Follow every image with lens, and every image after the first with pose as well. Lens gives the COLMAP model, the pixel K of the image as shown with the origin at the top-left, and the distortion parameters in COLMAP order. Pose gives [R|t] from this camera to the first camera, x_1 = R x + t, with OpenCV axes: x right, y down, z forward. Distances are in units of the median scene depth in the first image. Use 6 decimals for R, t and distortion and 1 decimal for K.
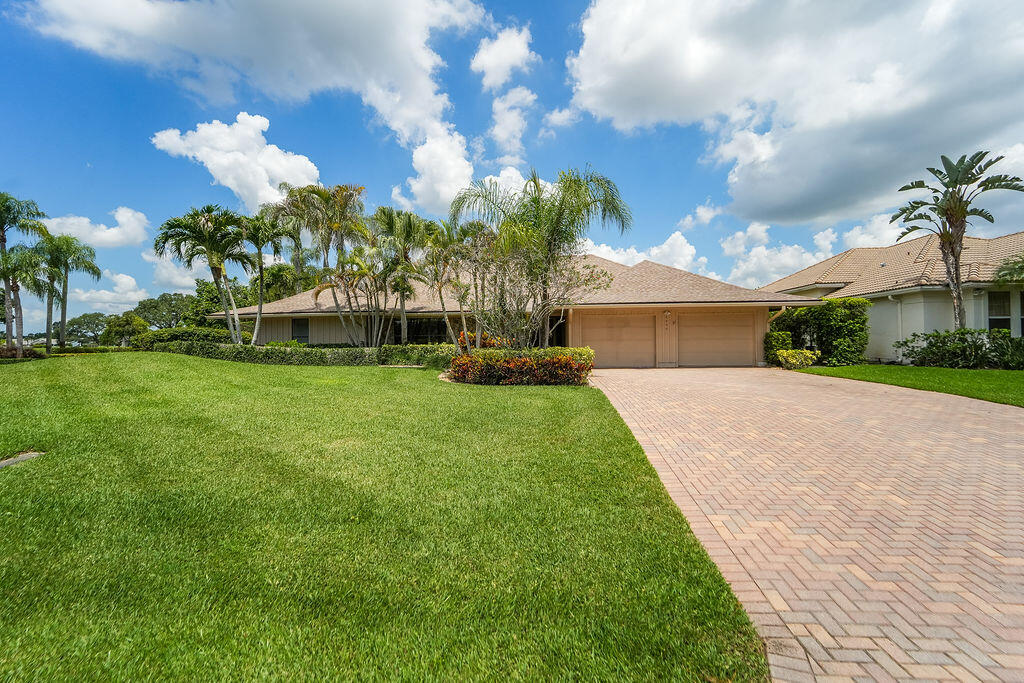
lens RADIAL K [[414.4, 0, 516.5], [0, 414.4, 336.8], [0, 0, 1]] dist [-0.009308, 0.002696]
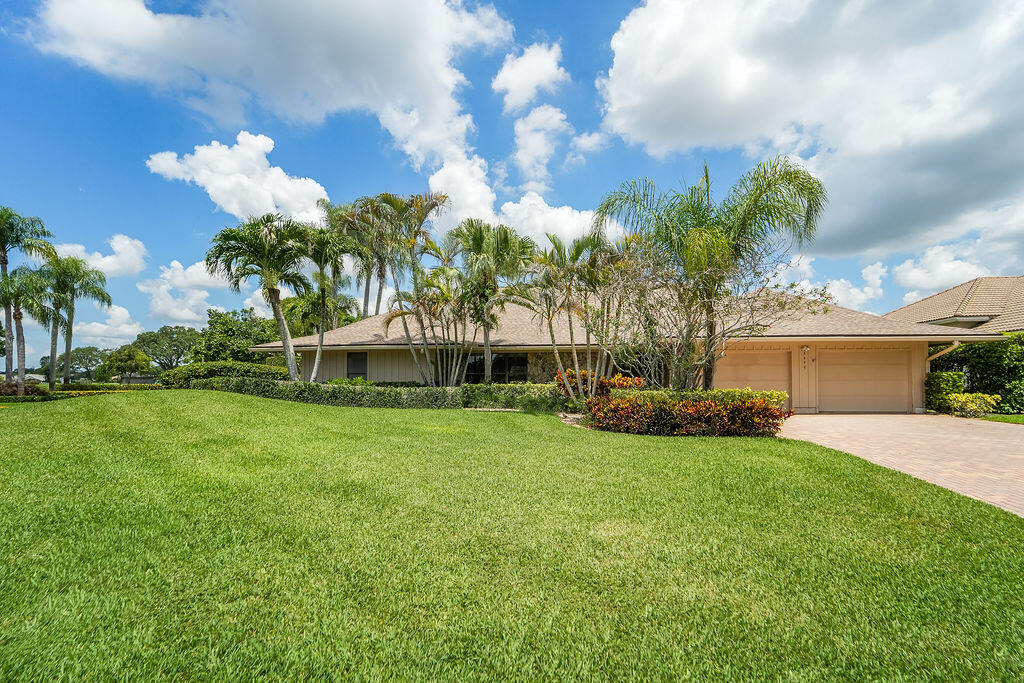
lens RADIAL K [[414.4, 0, 471.3], [0, 414.4, 371.1], [0, 0, 1]] dist [-0.009308, 0.002696]
pose [[0.999963, 0.007979, -0.003276, -0.175298], [-0.008031, 0.999839, -0.016069, 0.004095], [0.003147, 0.016094, 0.999866, 0.090291]]
